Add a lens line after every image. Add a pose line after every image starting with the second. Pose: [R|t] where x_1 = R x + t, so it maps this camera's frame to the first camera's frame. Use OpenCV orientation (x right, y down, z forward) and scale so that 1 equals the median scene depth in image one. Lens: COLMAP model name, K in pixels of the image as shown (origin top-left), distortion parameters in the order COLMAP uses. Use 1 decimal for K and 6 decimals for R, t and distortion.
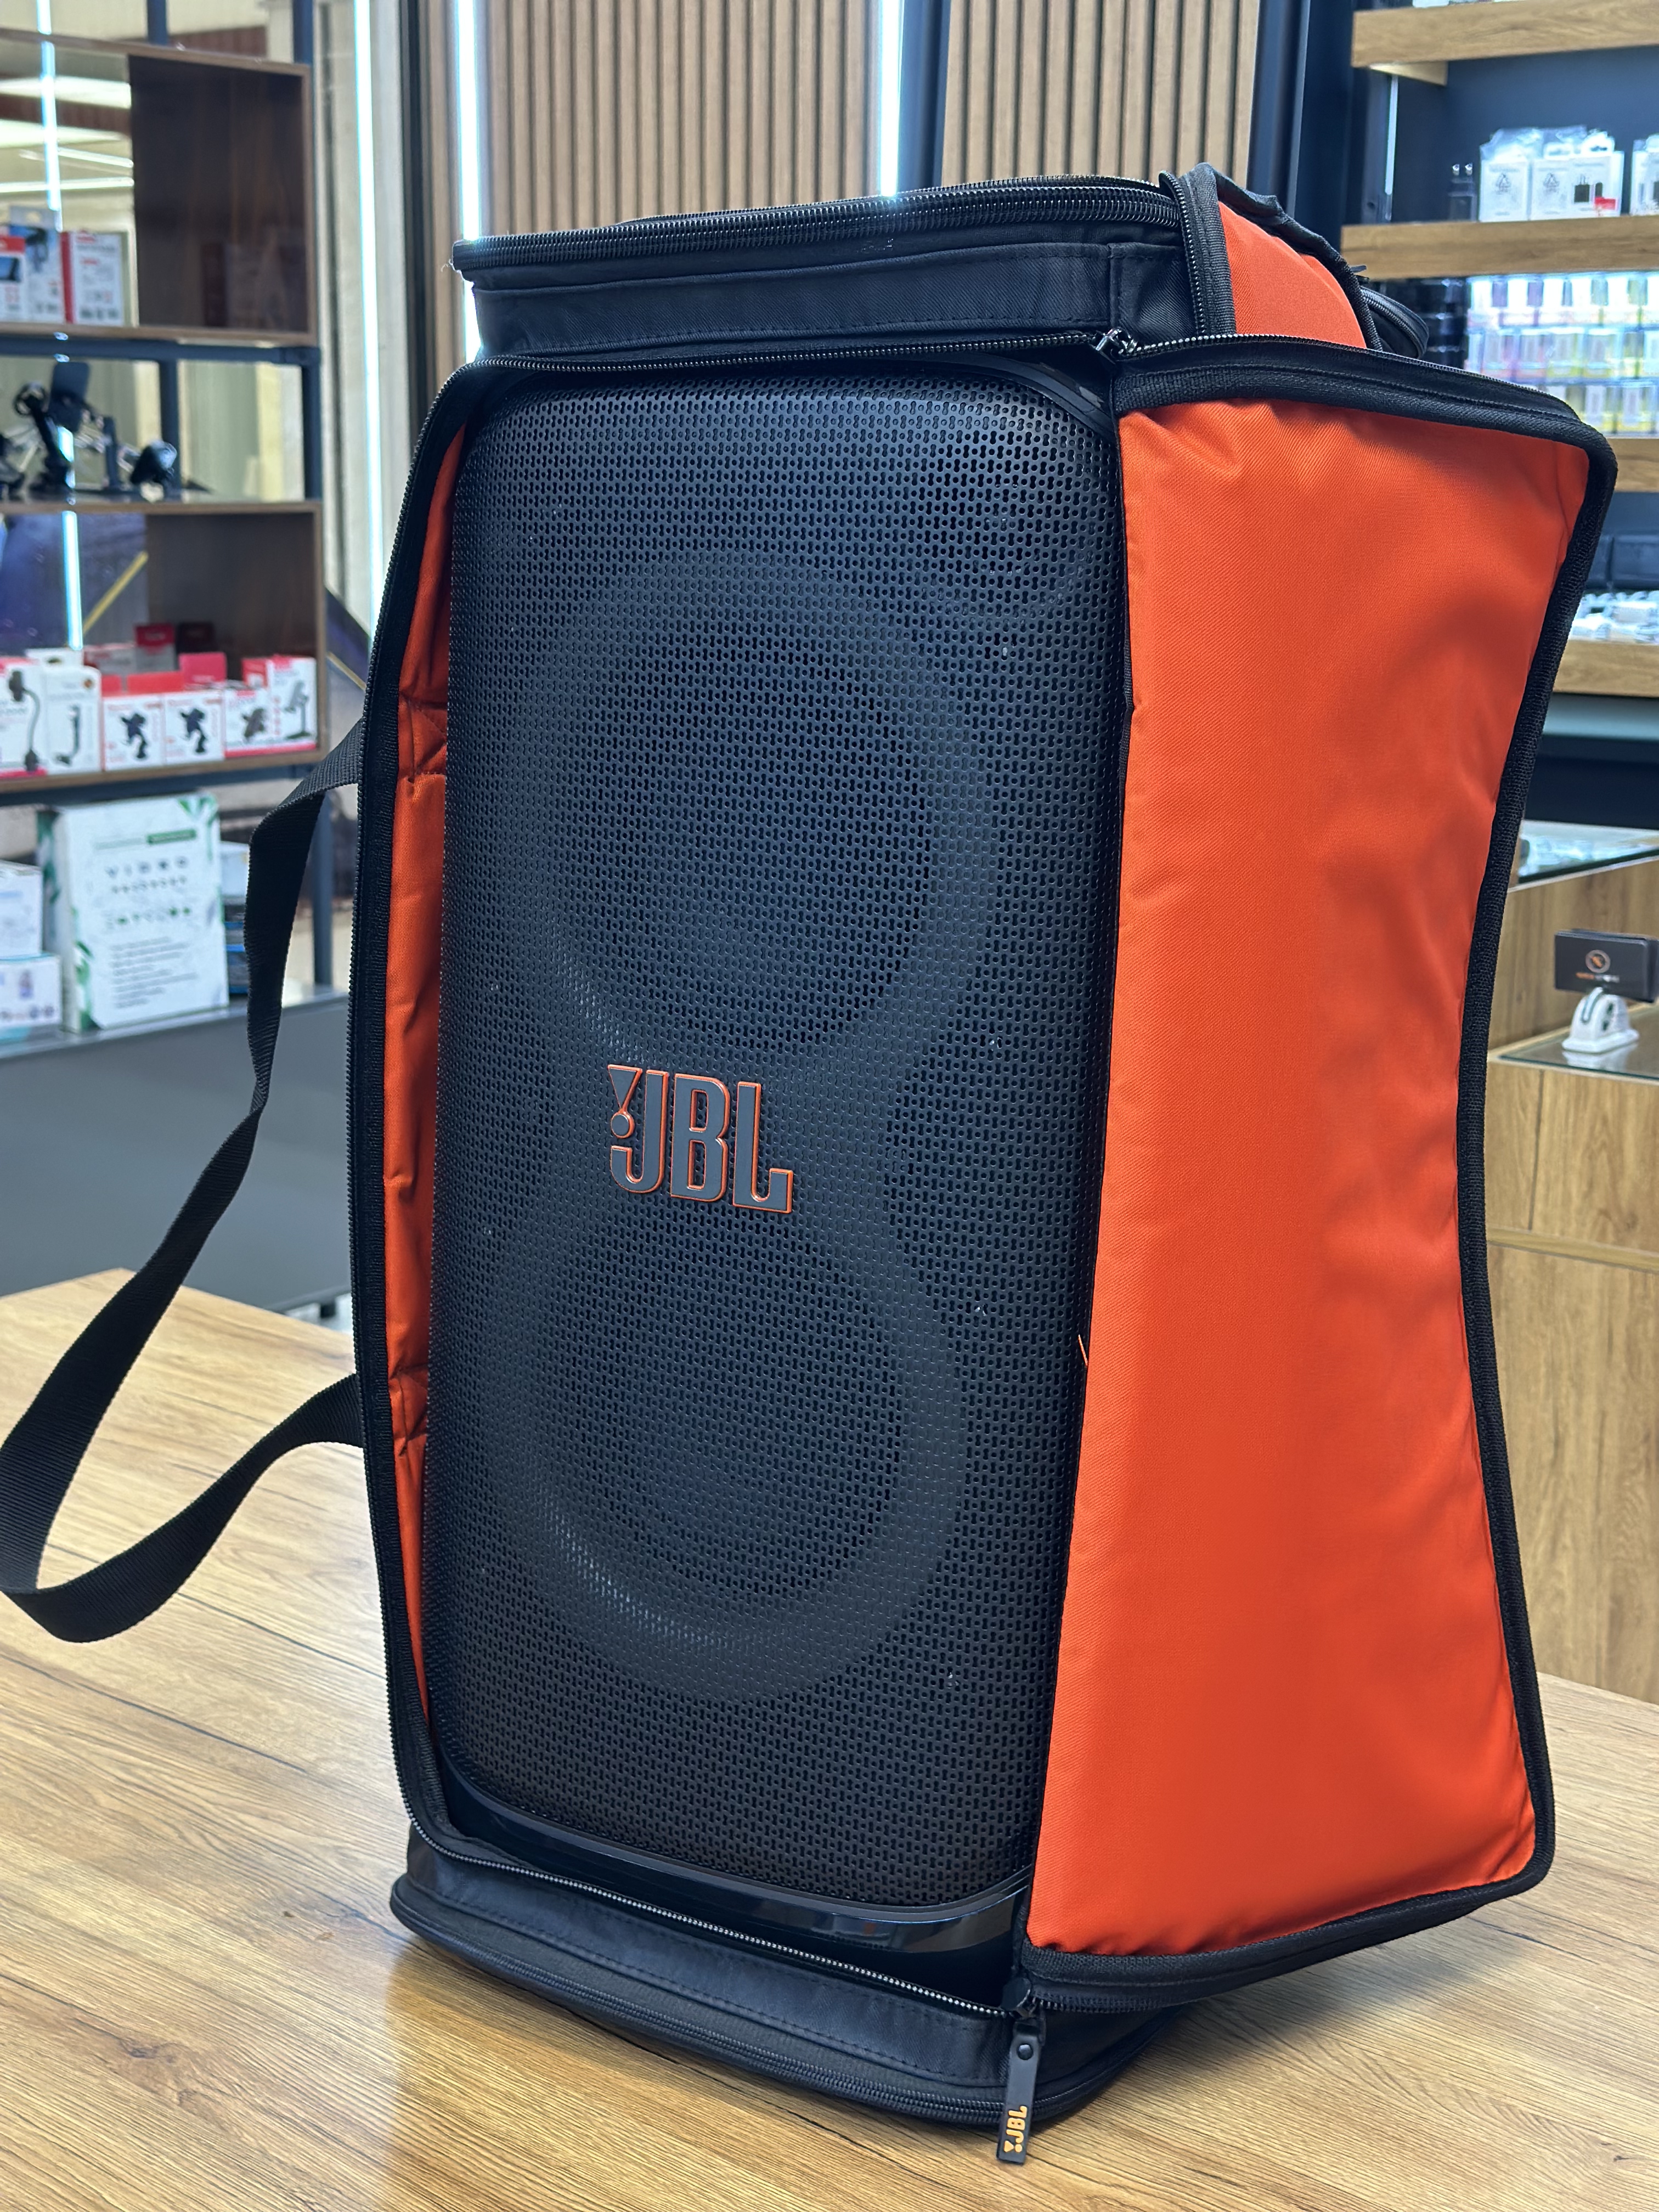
lens RADIAL K [[3148.0, 0, 864.1], [0, 3148.0, 1102.6], [0, 0, 1]] dist [0.113185, 0.000000]
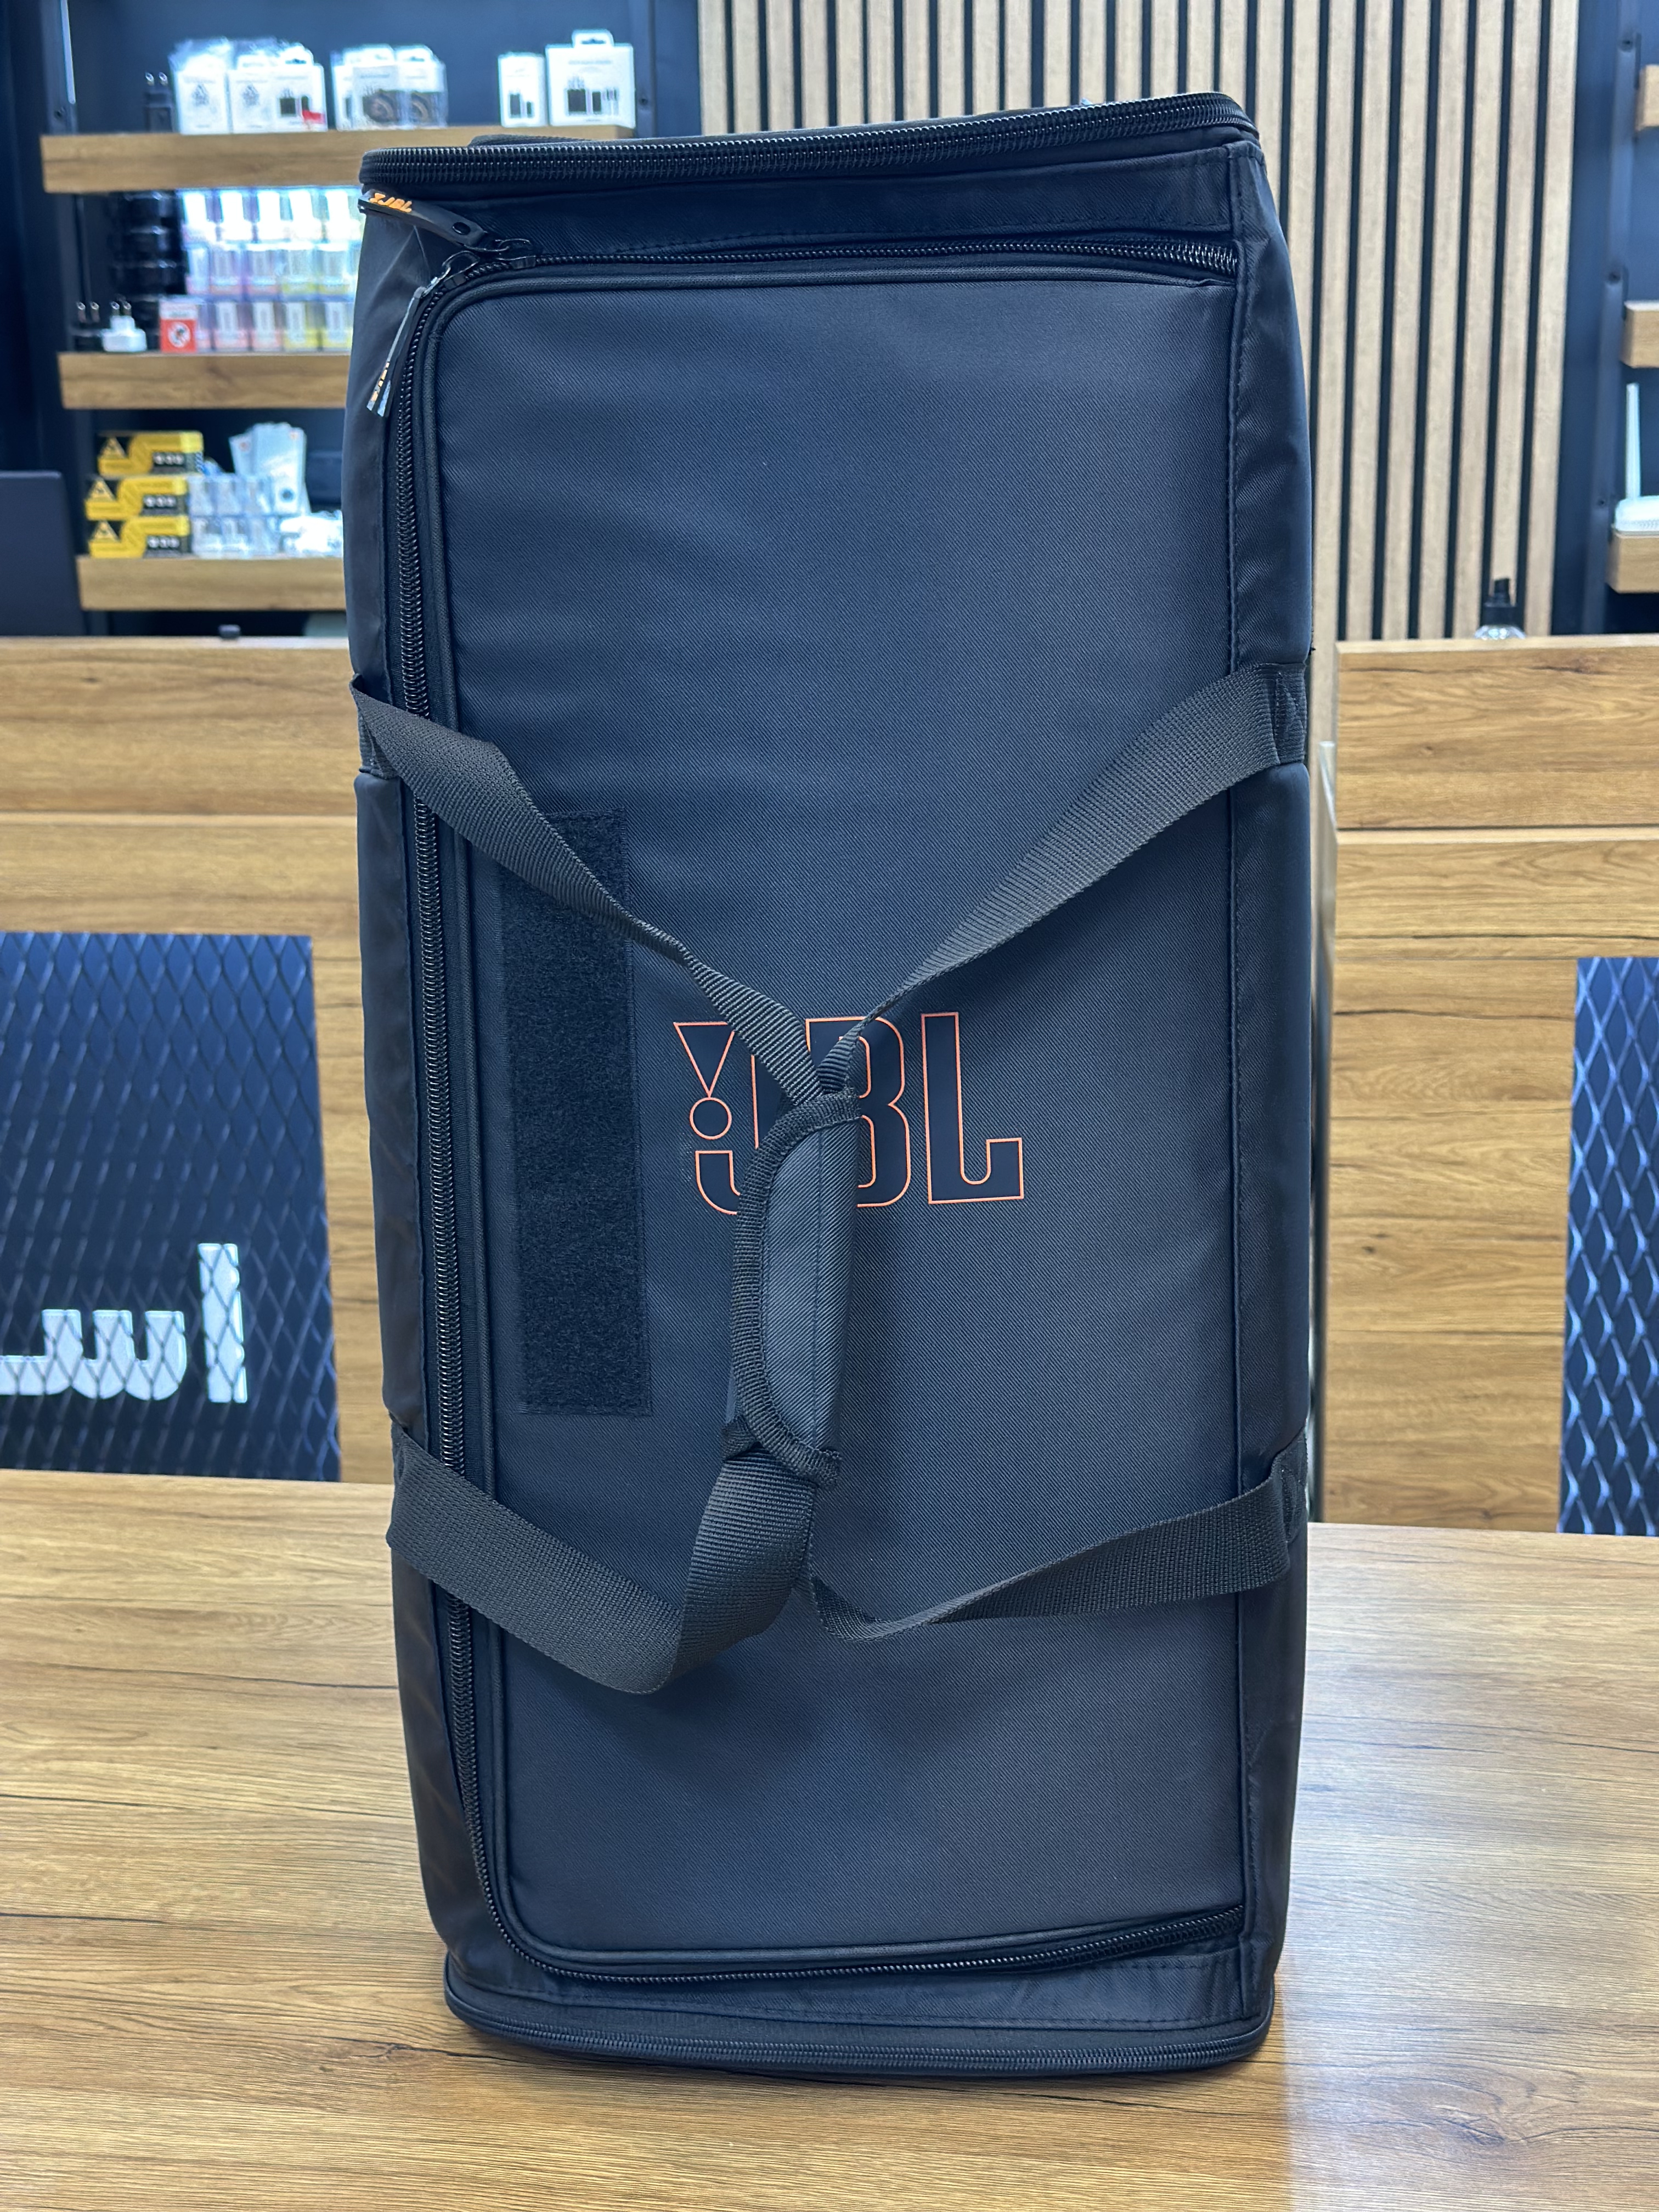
lens RADIAL K [[3148.0, 0, 830.3], [0, 3148.0, 1097.0], [0, 0, 1]] dist [0.113185, 0.000000]
pose [[0.872338, -0.148262, 0.465881, -0.137536], [0.137761, 0.988839, 0.056739, -0.013183], [-0.469093, 0.014684, 0.883027, 0.048894]]
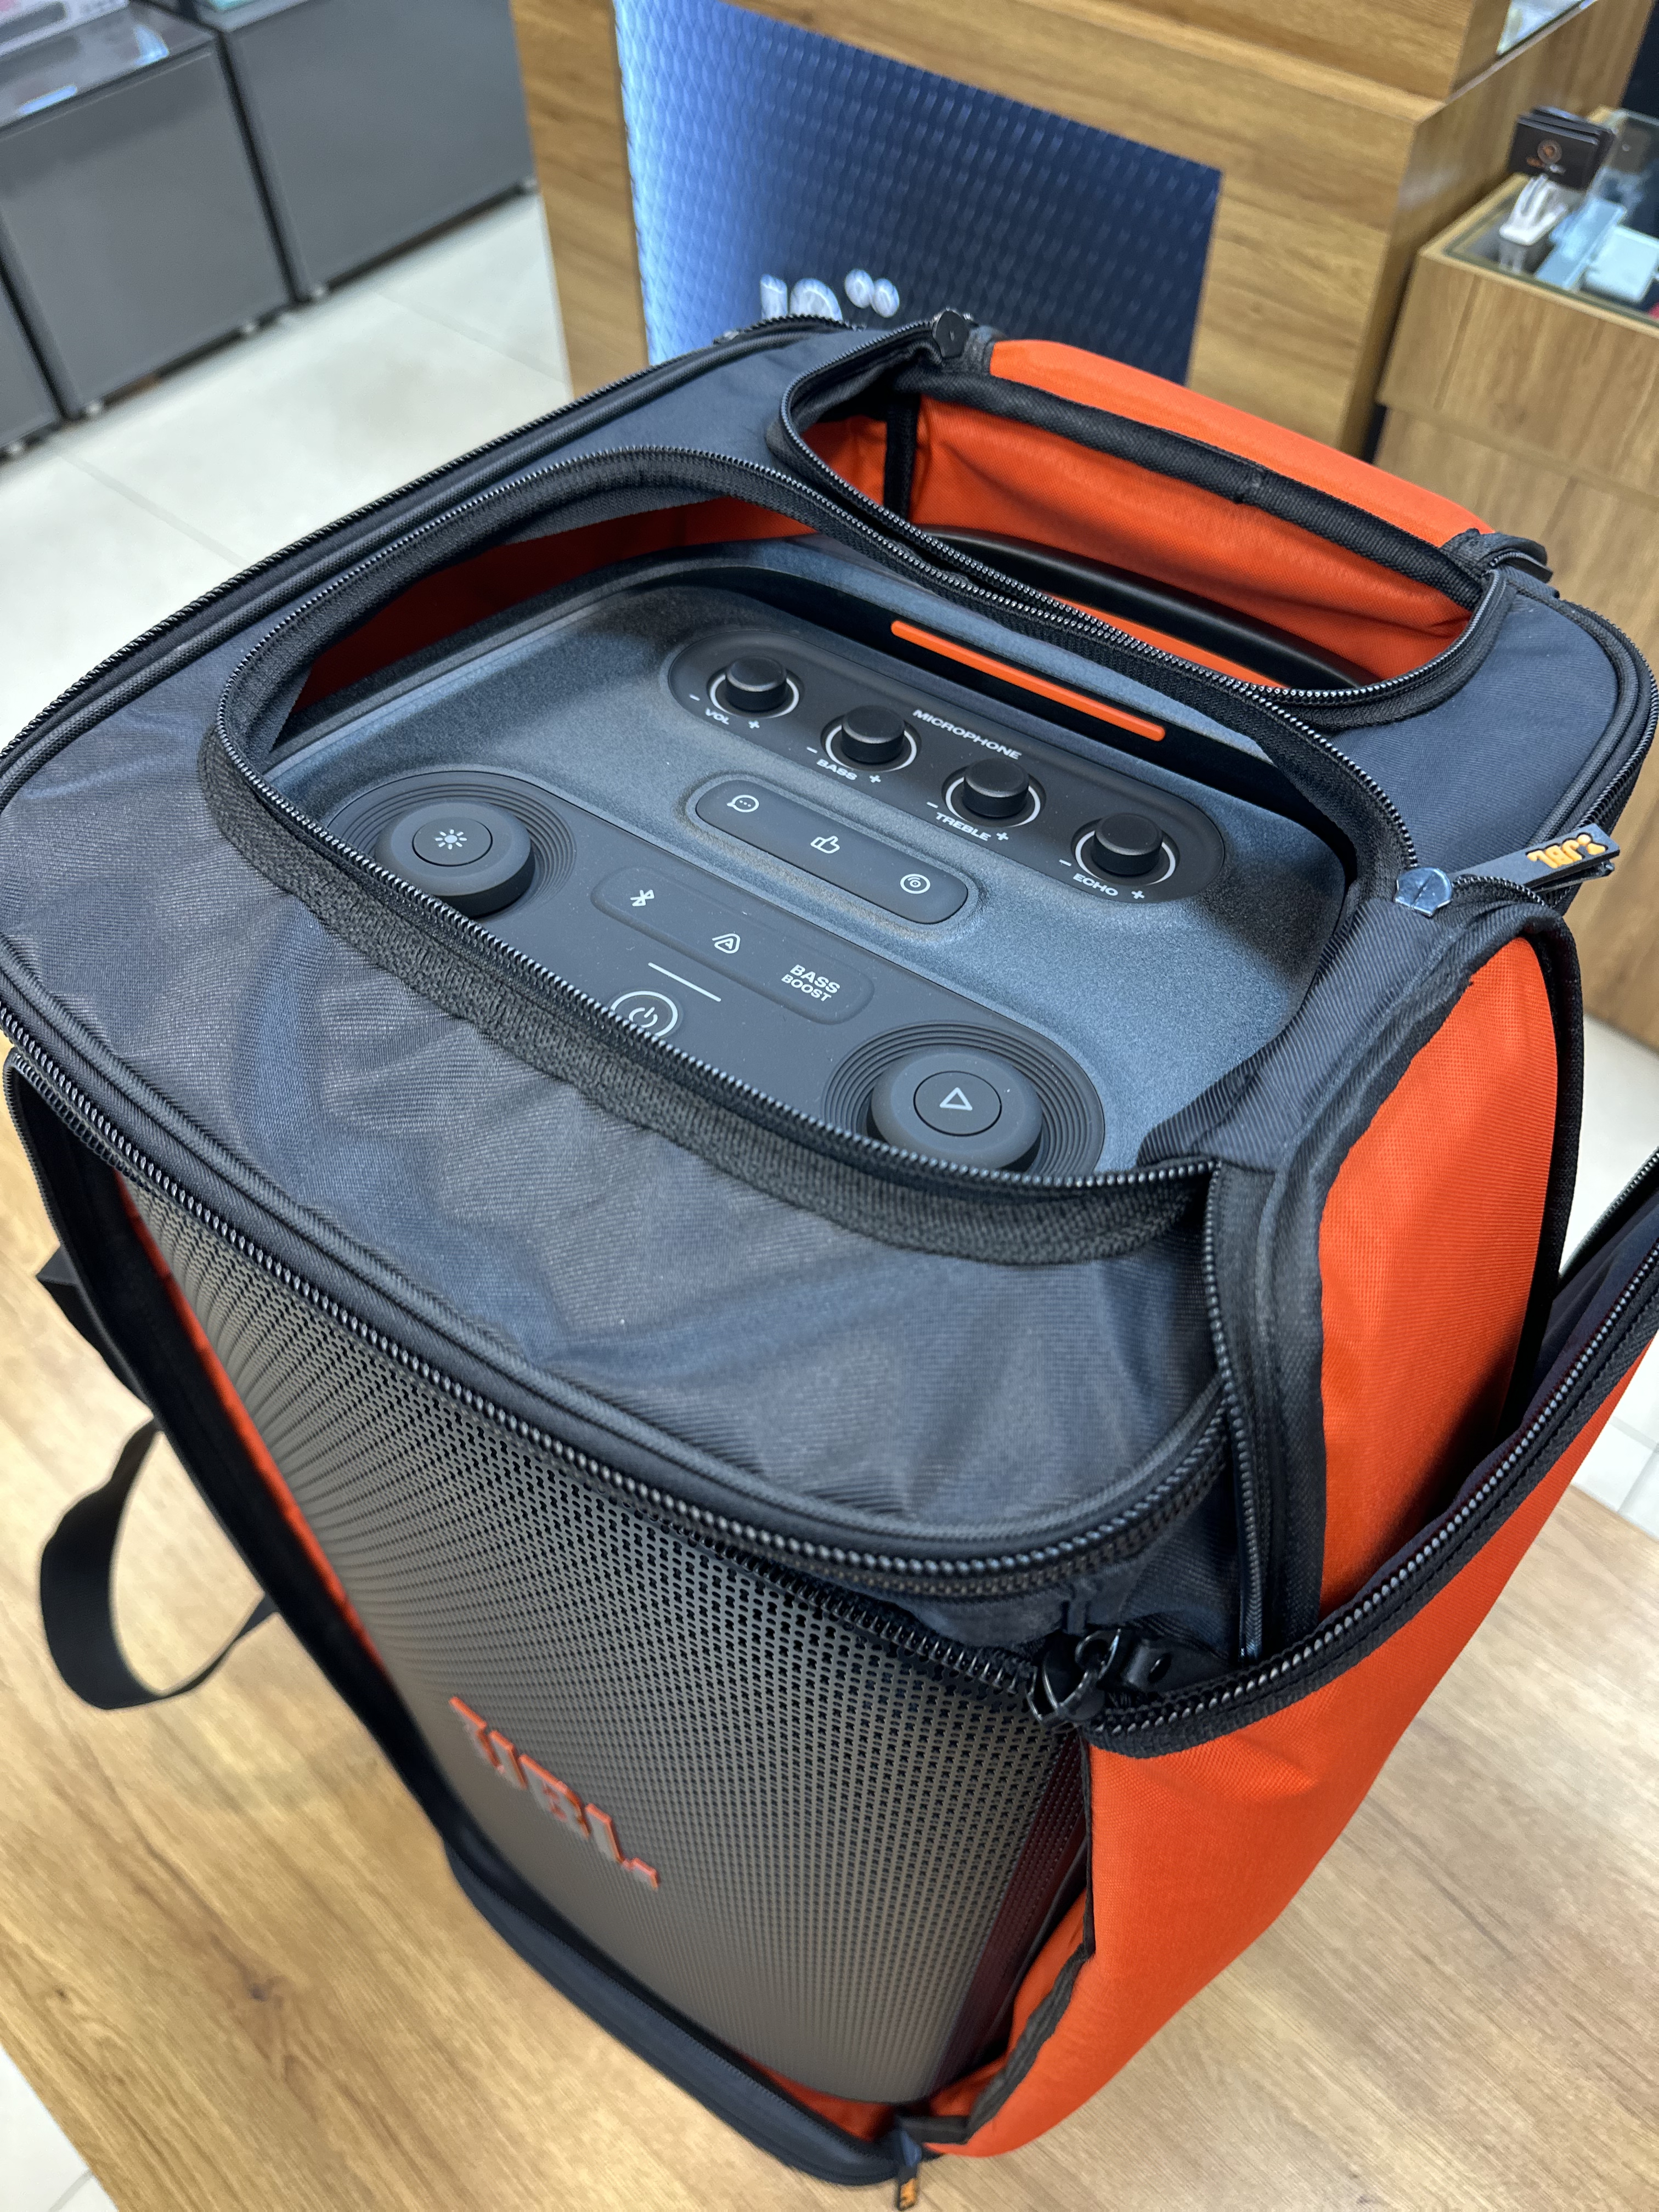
lens RADIAL K [[1608.8, 0, 832.5], [0, 1608.8, 1111.8], [0, 0, 1]] dist [0.005046, -0.021093]
pose [[0.997895, 0.020257, -0.061602, 0.013124], [0.026287, 0.742043, 0.669837, -0.121034], [0.059280, -0.670046, 0.739949, 0.225318]]
